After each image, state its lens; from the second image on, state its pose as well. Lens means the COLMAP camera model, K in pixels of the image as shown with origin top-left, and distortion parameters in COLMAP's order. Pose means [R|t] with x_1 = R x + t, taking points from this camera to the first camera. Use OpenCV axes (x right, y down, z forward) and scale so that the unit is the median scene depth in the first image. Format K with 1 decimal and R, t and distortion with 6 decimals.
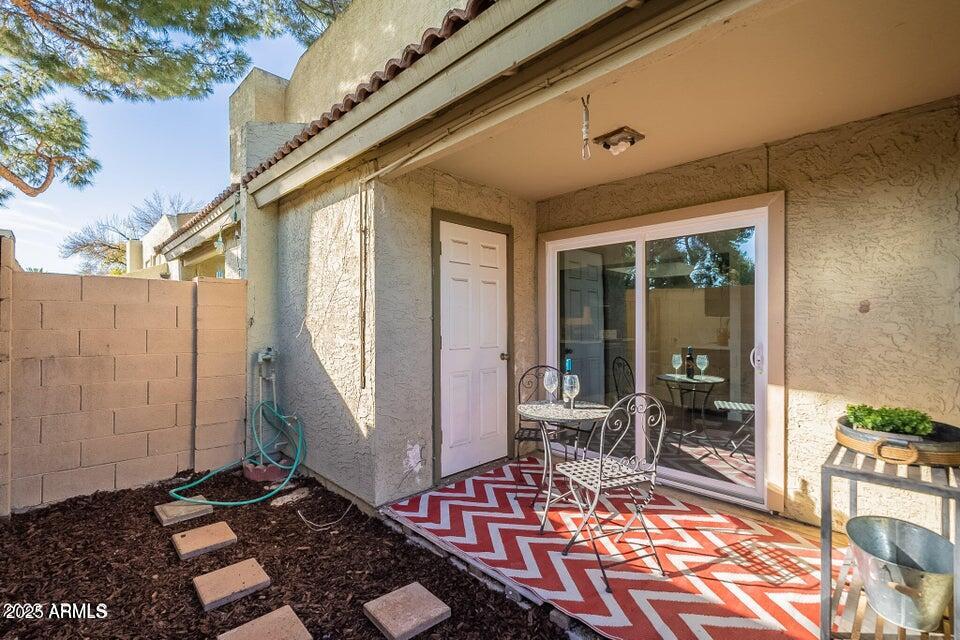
lens RADIAL K [[419.8, 0, 477.9], [0, 419.8, 323.8], [0, 0, 1]] dist [-0.008746, 0.000050]
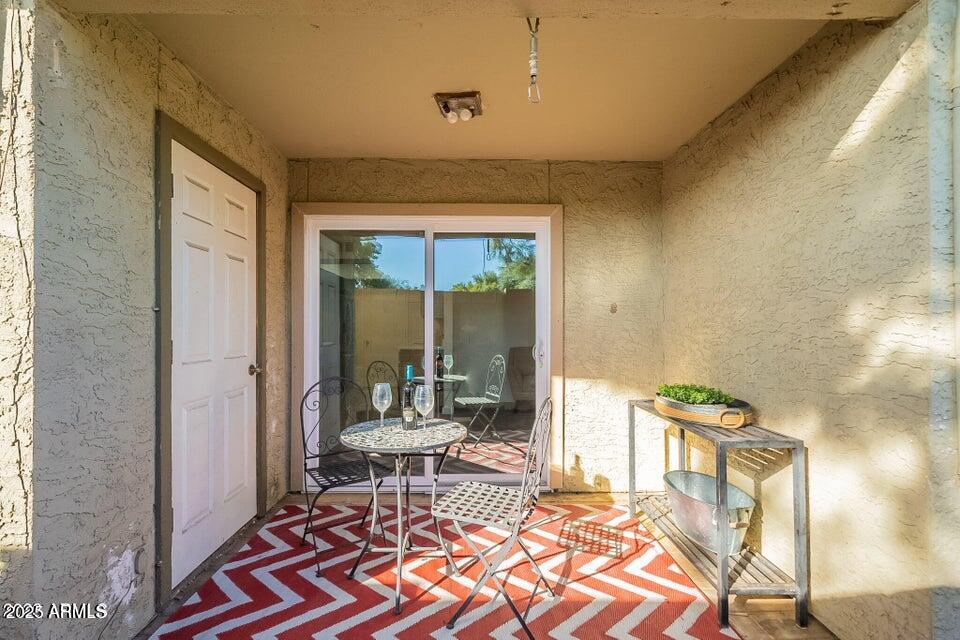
lens RADIAL K [[419.8, 0, 477.9], [0, 419.8, 323.8], [0, 0, 1]] dist [-0.008746, 0.000050]
pose [[0.688239, 0.005350, 0.725464, -0.224977], [0.003470, 0.999937, -0.010666, 0.014622], [-0.725475, 0.009859, 0.688177, 0.333504]]
